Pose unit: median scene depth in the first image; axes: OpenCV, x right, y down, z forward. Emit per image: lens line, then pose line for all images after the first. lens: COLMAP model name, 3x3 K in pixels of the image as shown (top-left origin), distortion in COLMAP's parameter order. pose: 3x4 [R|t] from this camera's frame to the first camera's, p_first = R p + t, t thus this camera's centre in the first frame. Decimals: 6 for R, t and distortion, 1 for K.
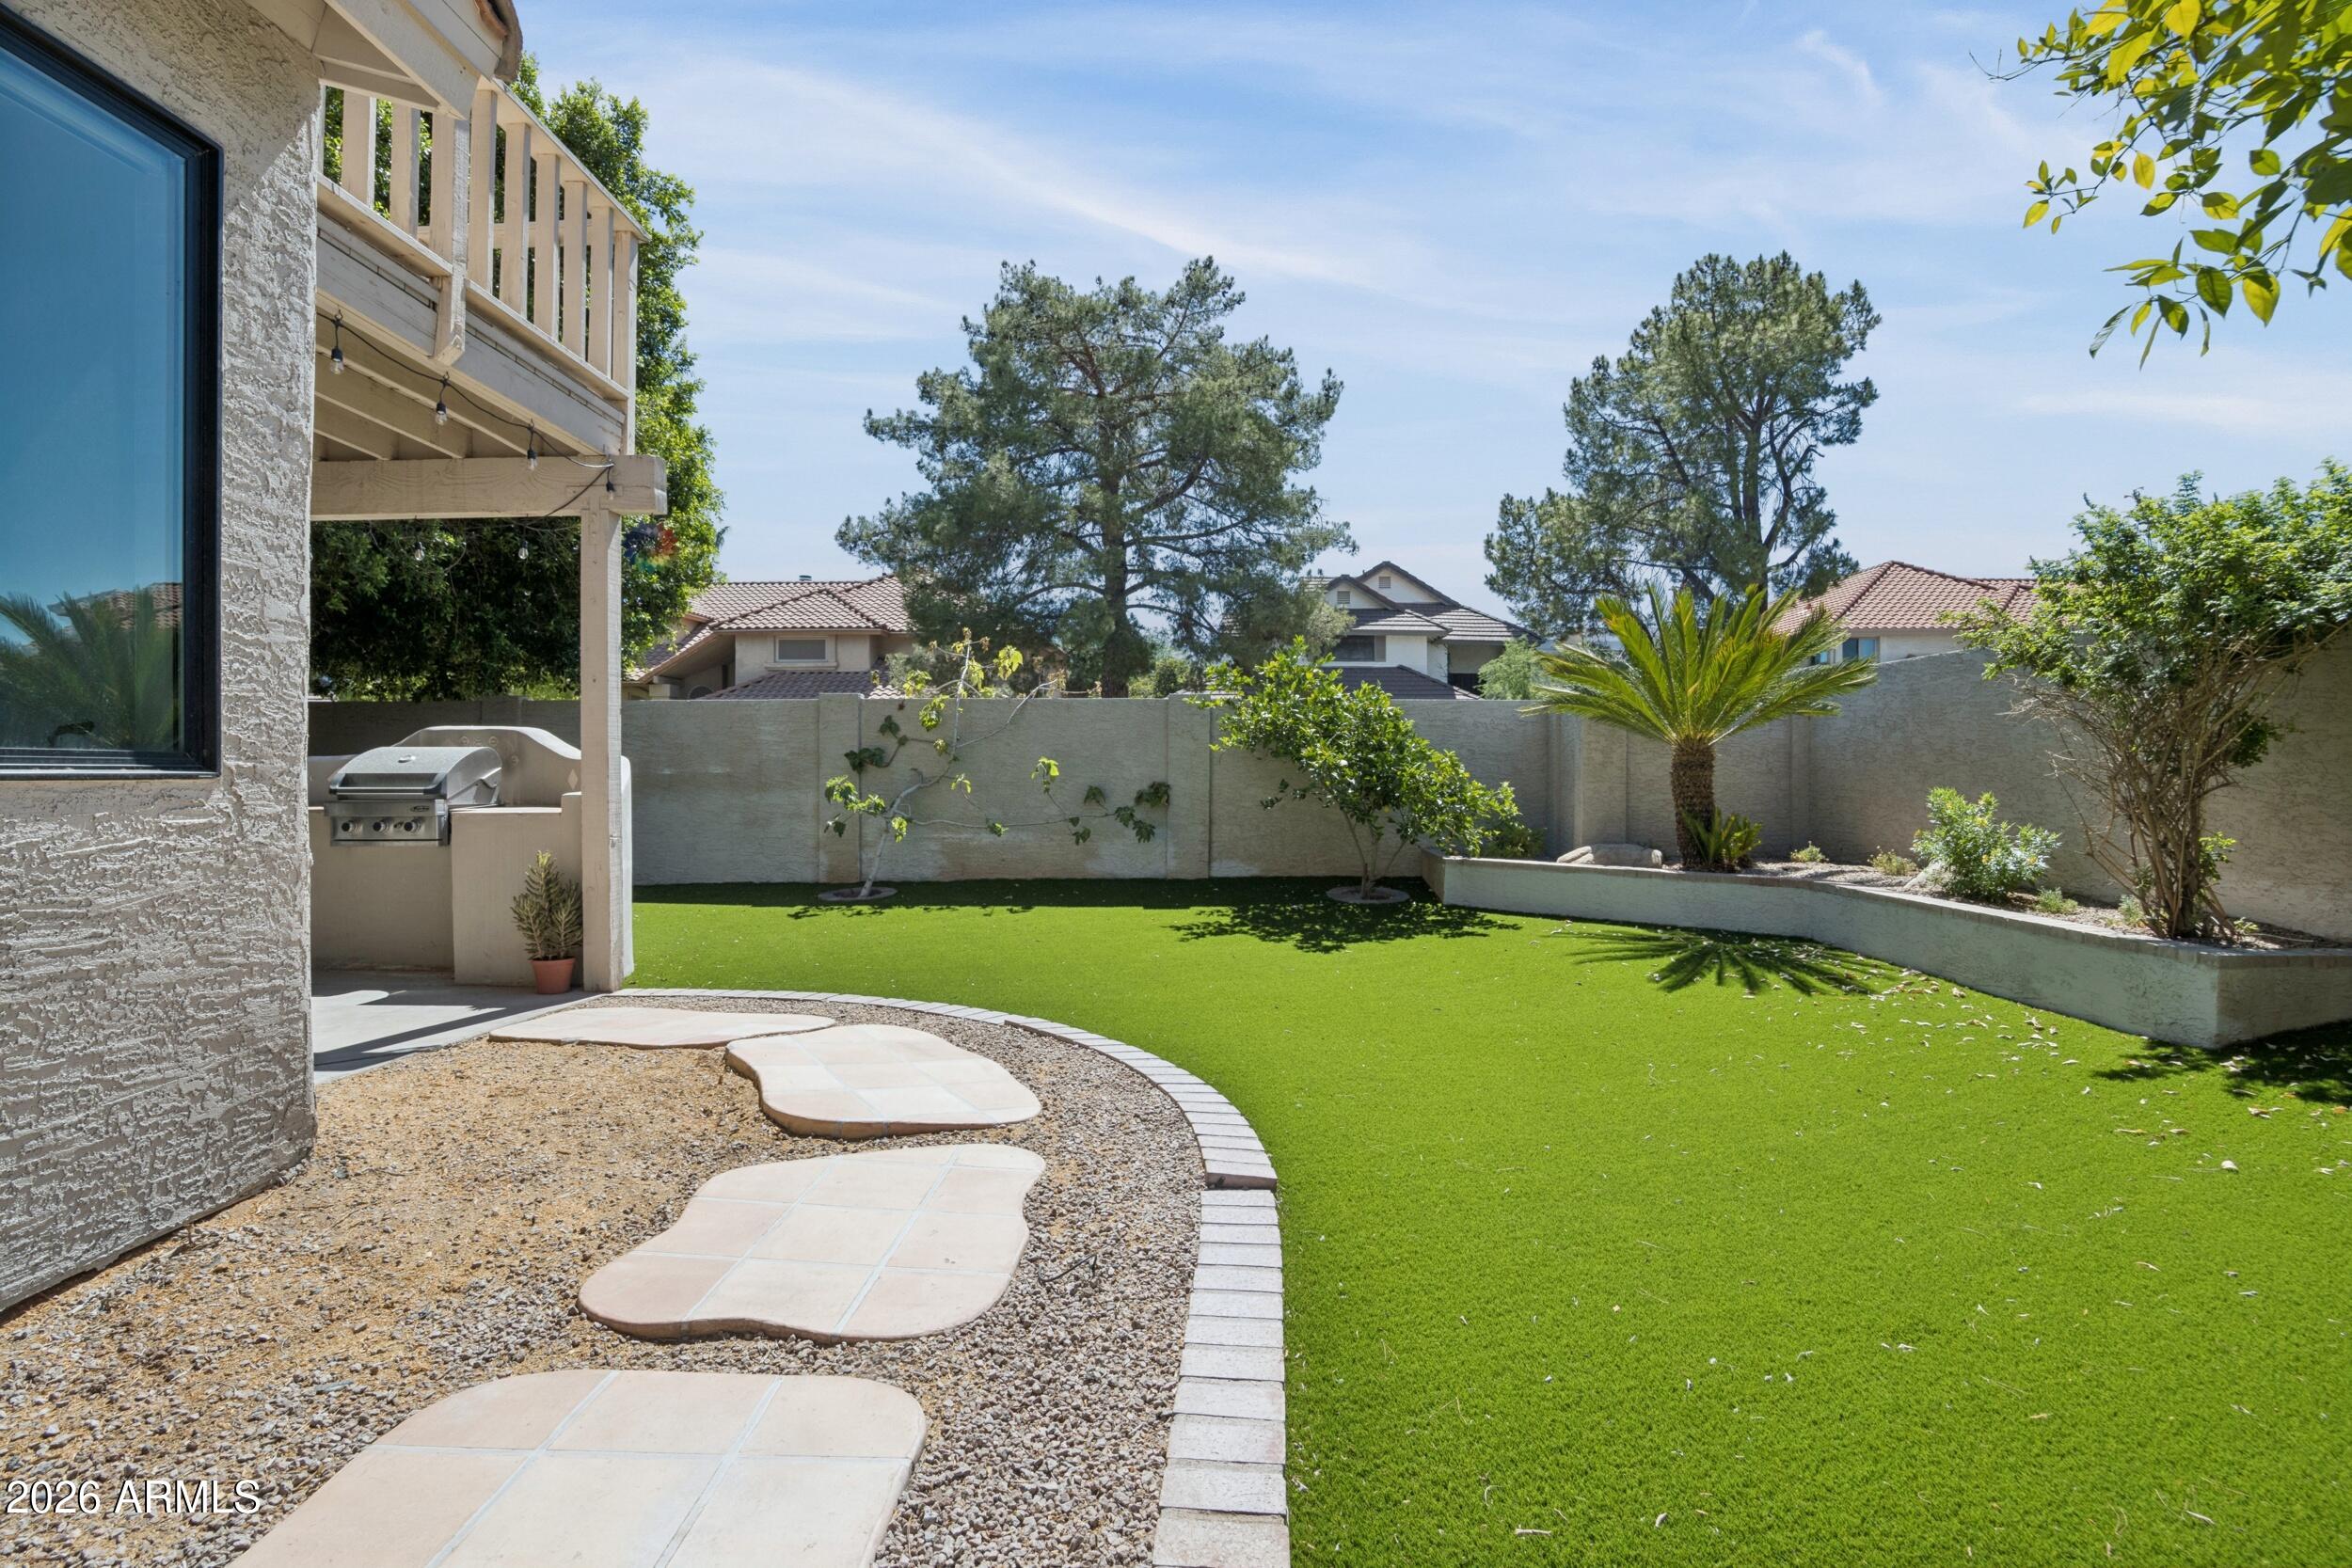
lens RADIAL K [[1102.6, 0, 1177.2], [0, 1102.6, 784.1], [0, 0, 1]] dist [-0.032321, 0.000908]
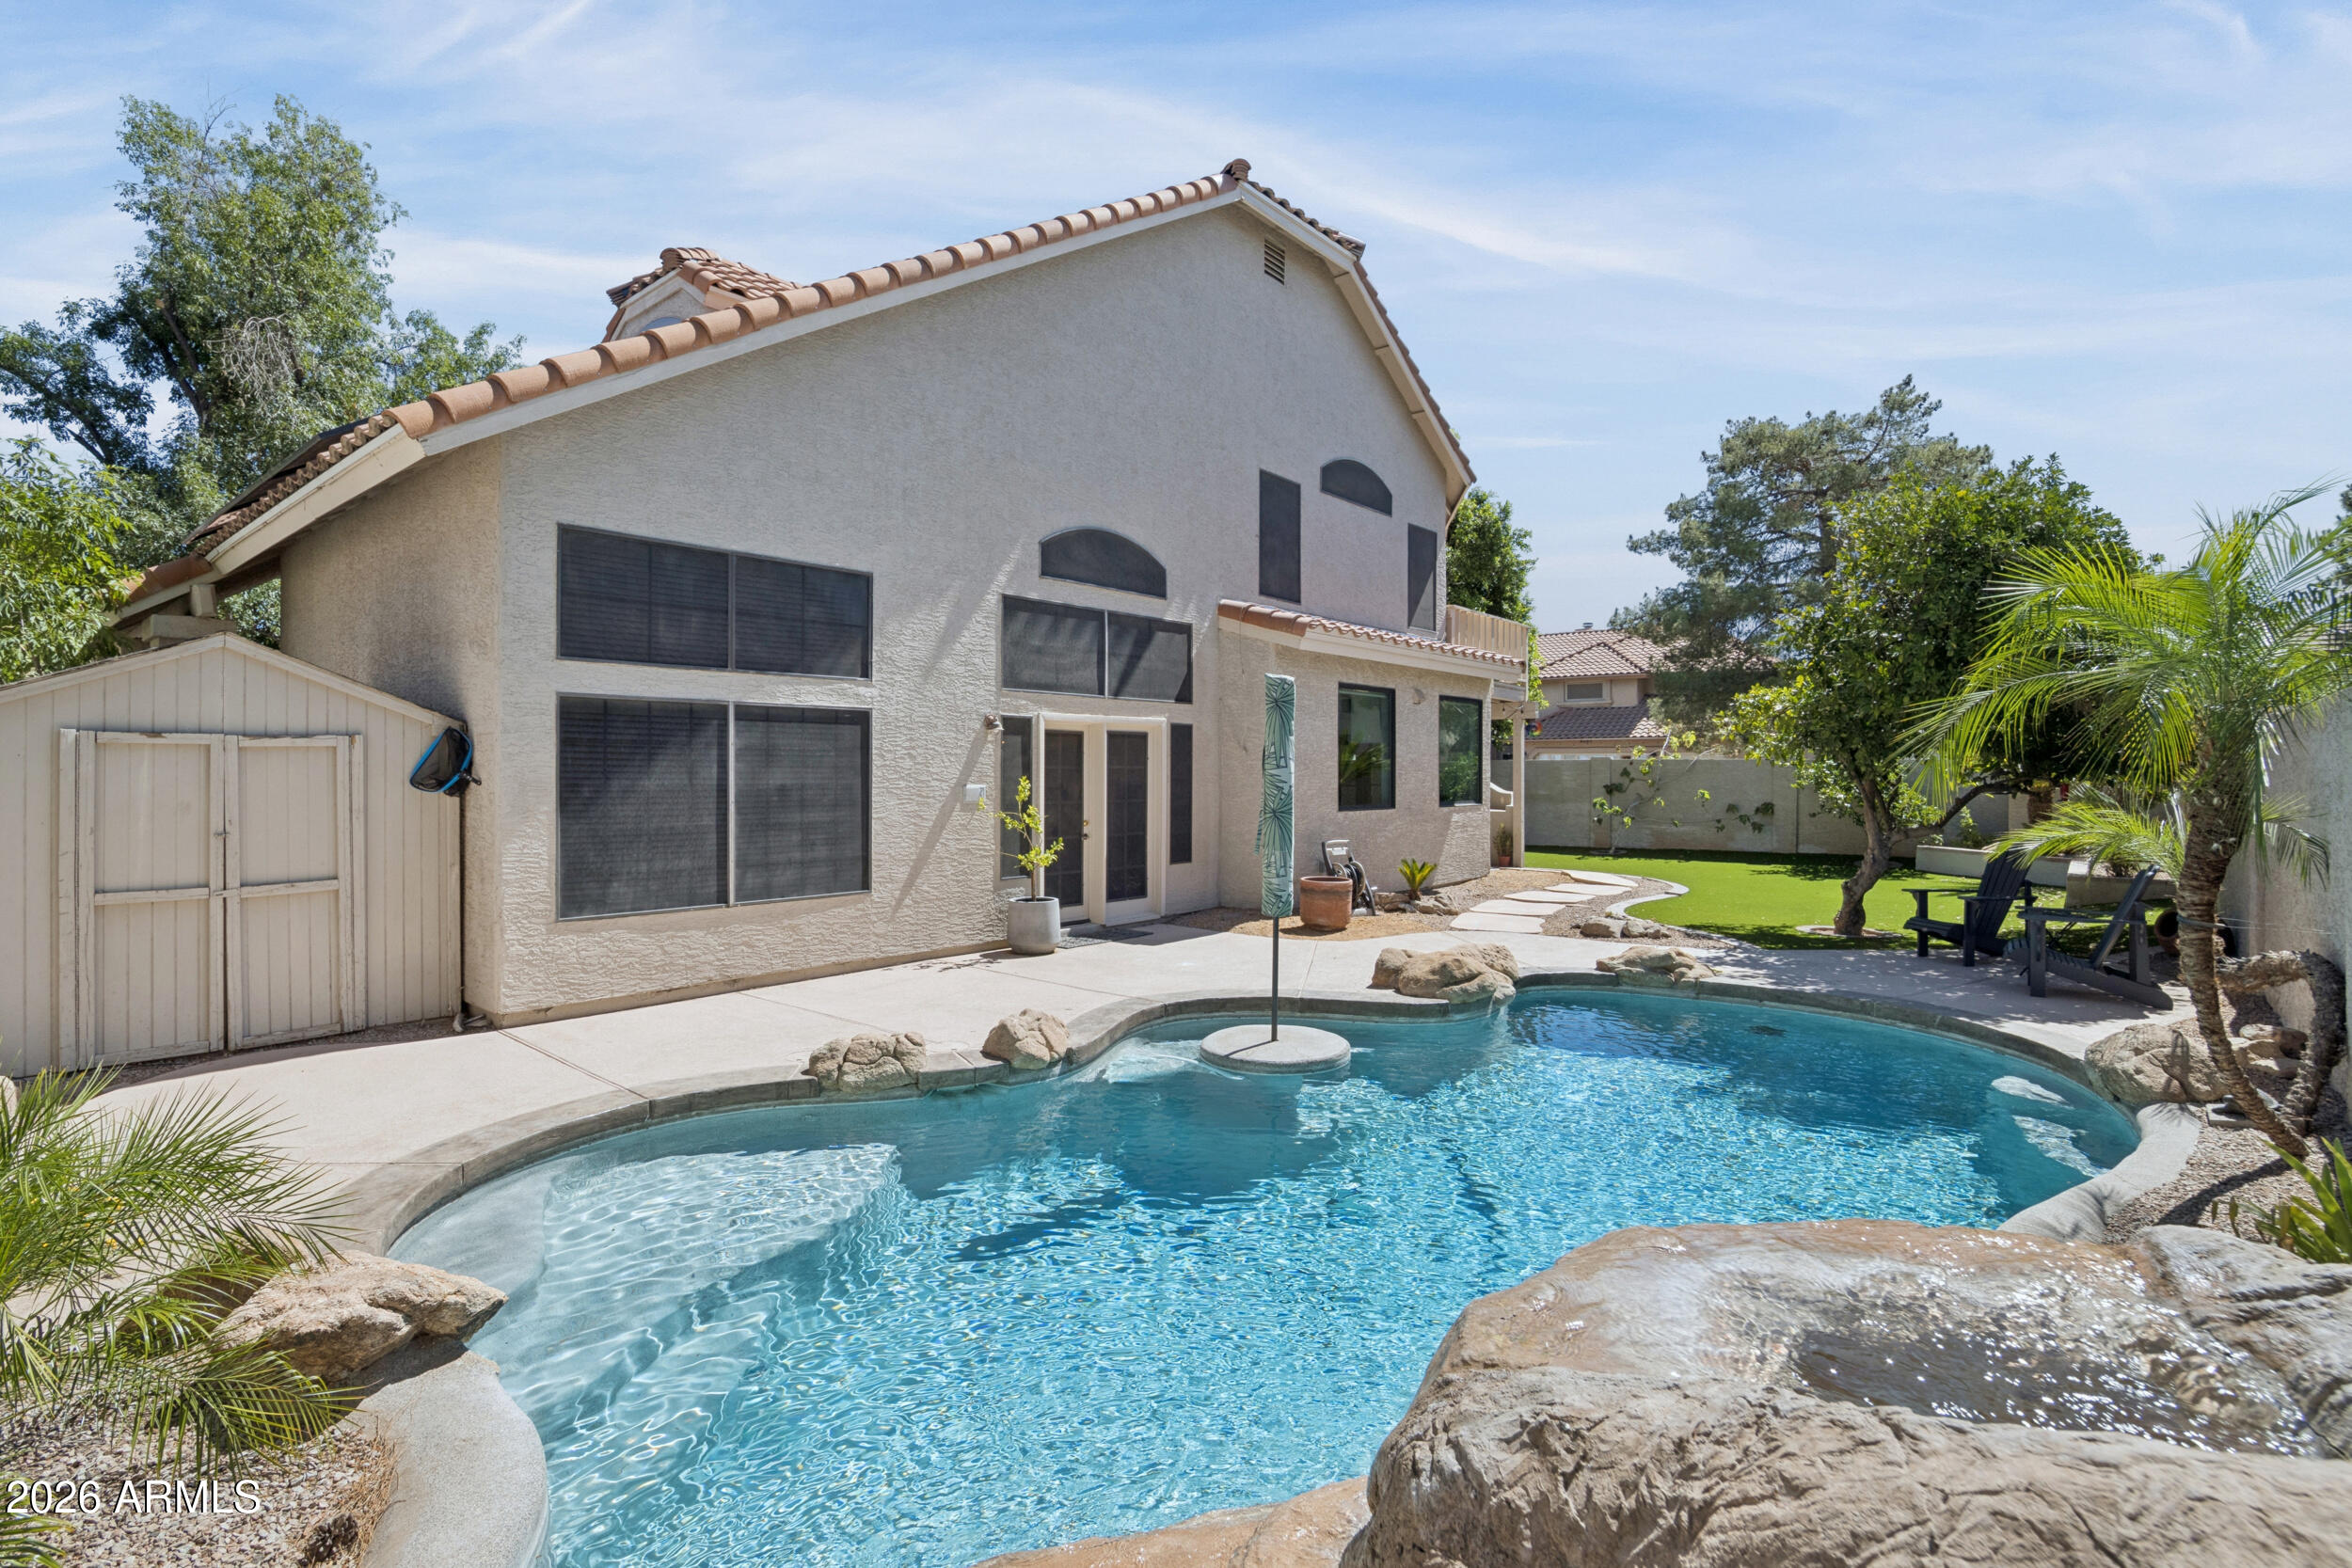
lens RADIAL K [[1102.6, 0, 1181.5], [0, 1102.6, 765.7], [0, 0, 1]] dist [-0.032321, 0.000908]
pose [[0.776041, -0.002023, -0.630679, 0.195461], [-0.009958, 0.999831, -0.015459, -0.012900], [0.630604, 0.018277, 0.775889, -0.561082]]
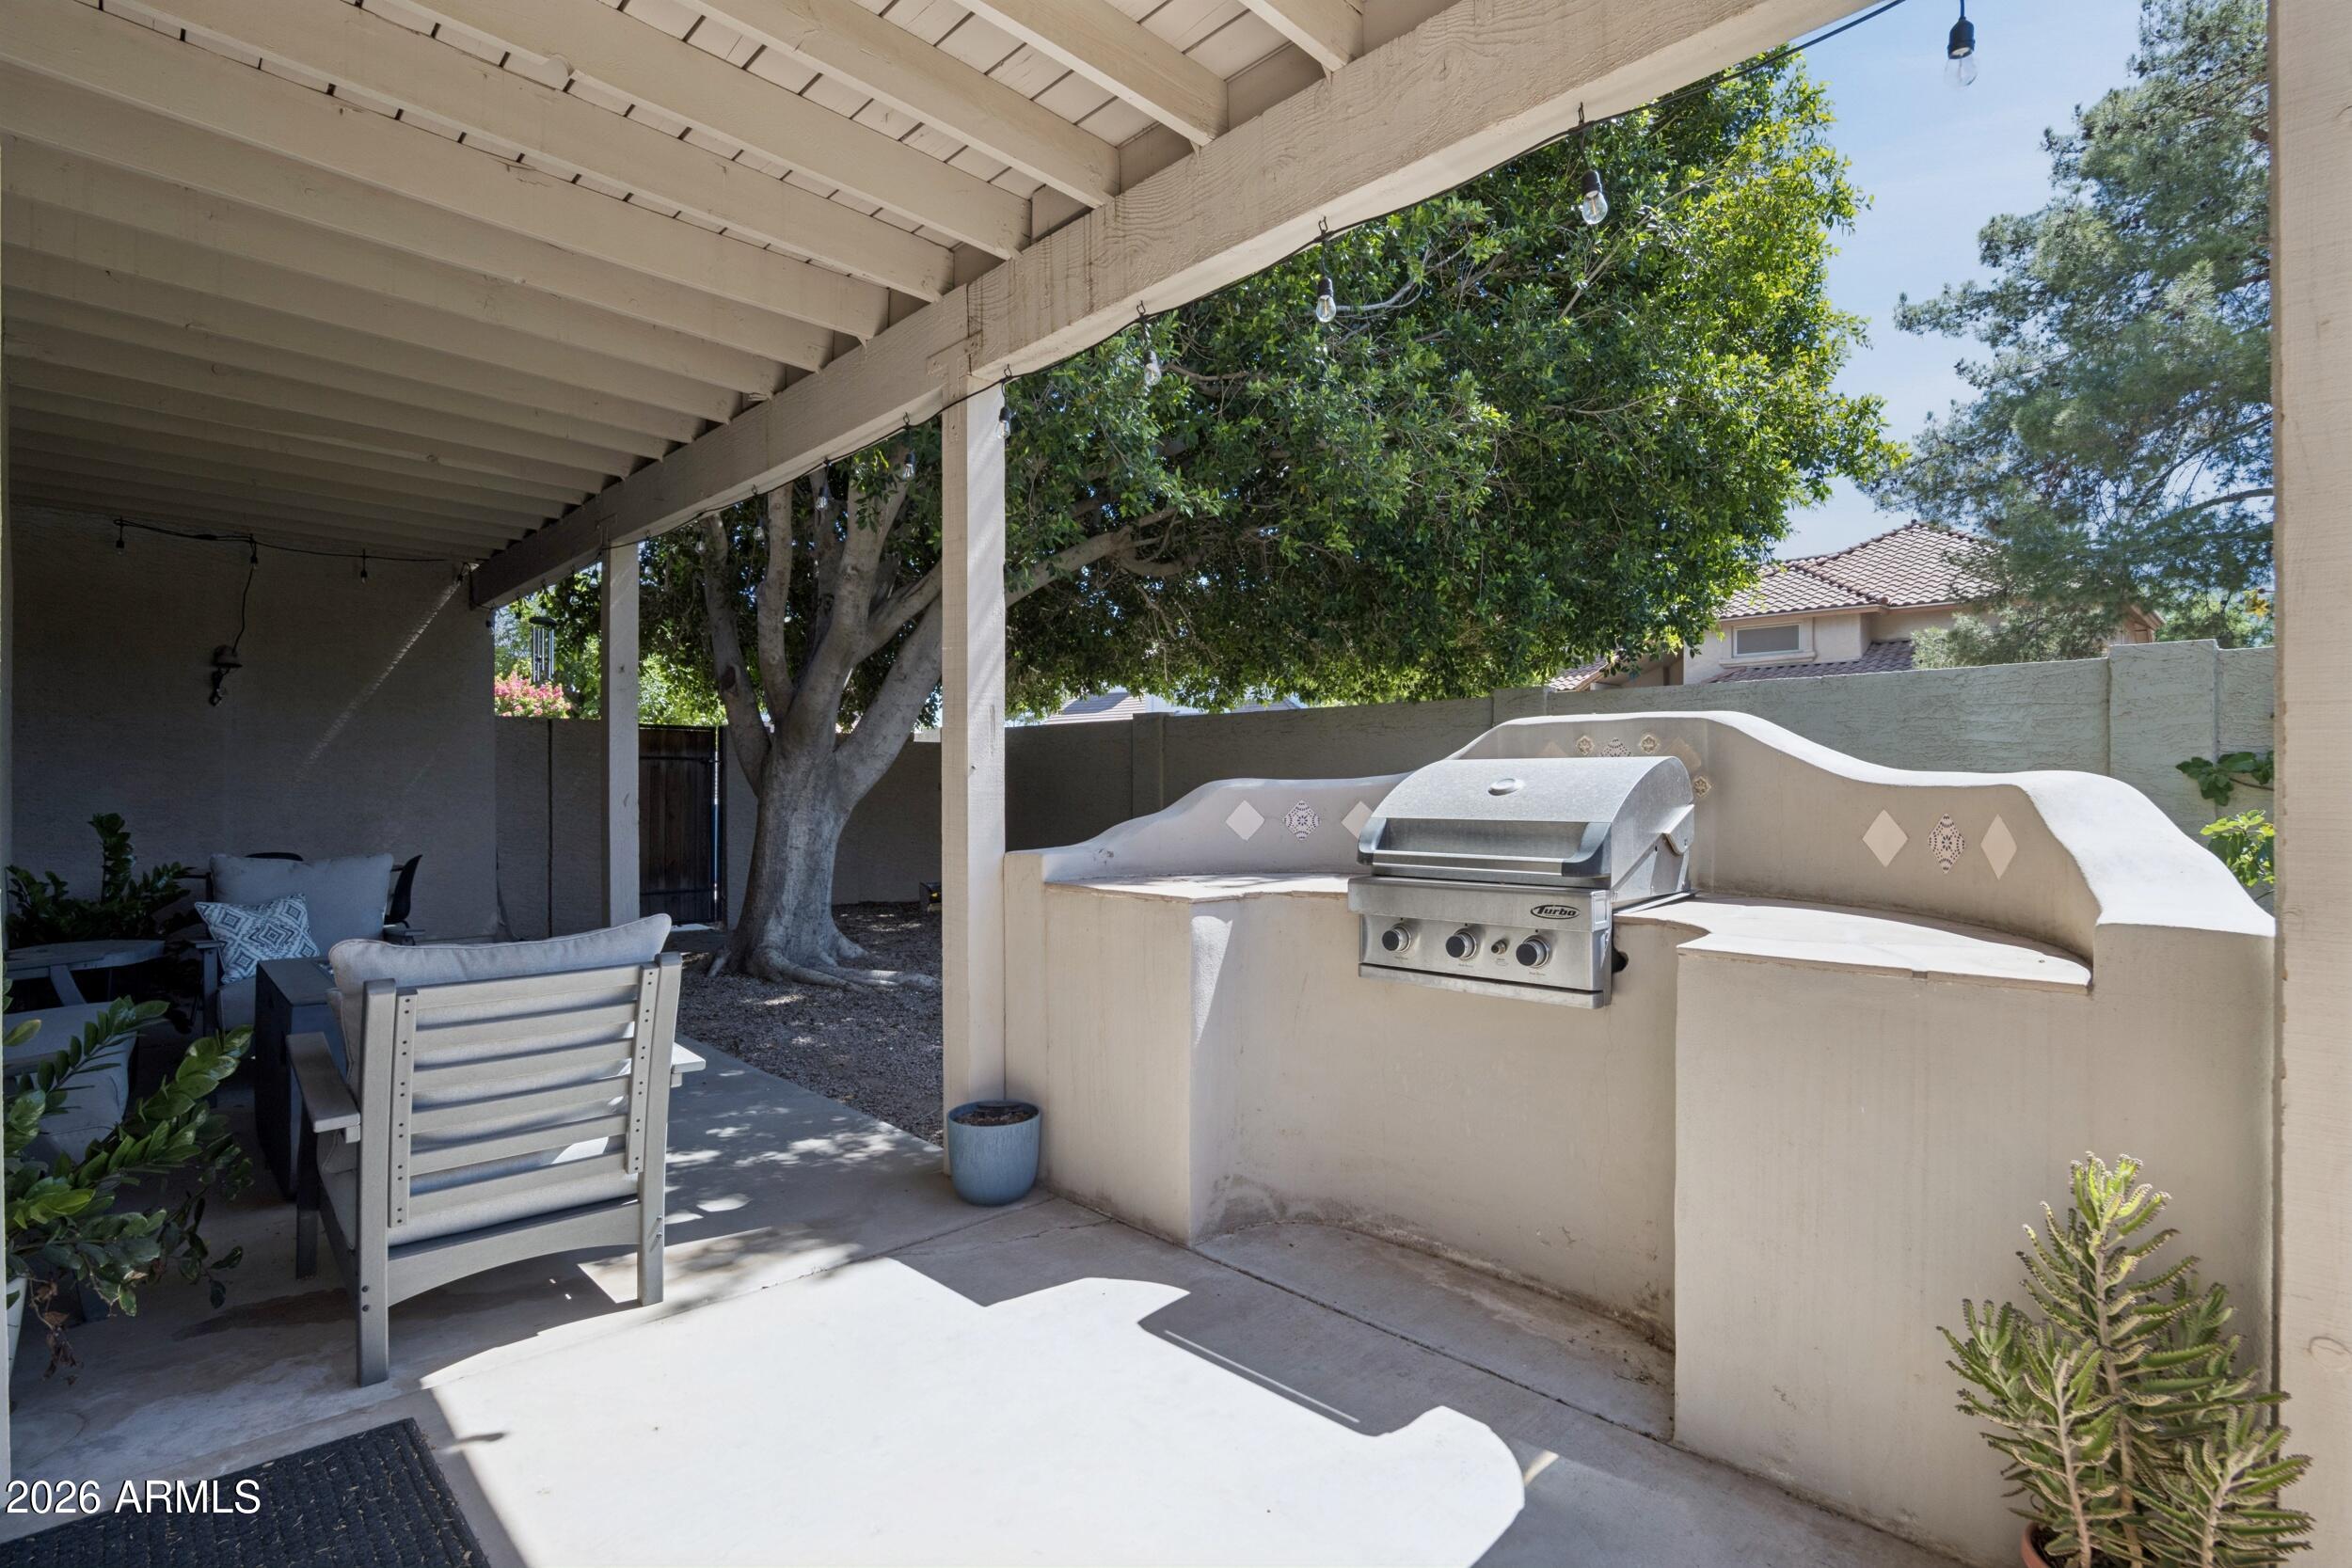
lens RADIAL K [[1102.6, 0, 1172.8], [0, 1102.6, 784.8], [0, 0, 1]] dist [-0.032321, 0.000908]
pose [[0.713966, -0.001723, -0.700178, -0.146246], [-0.006429, 0.999939, -0.009016, -0.005527], [0.700151, 0.010939, 0.713911, 0.174204]]
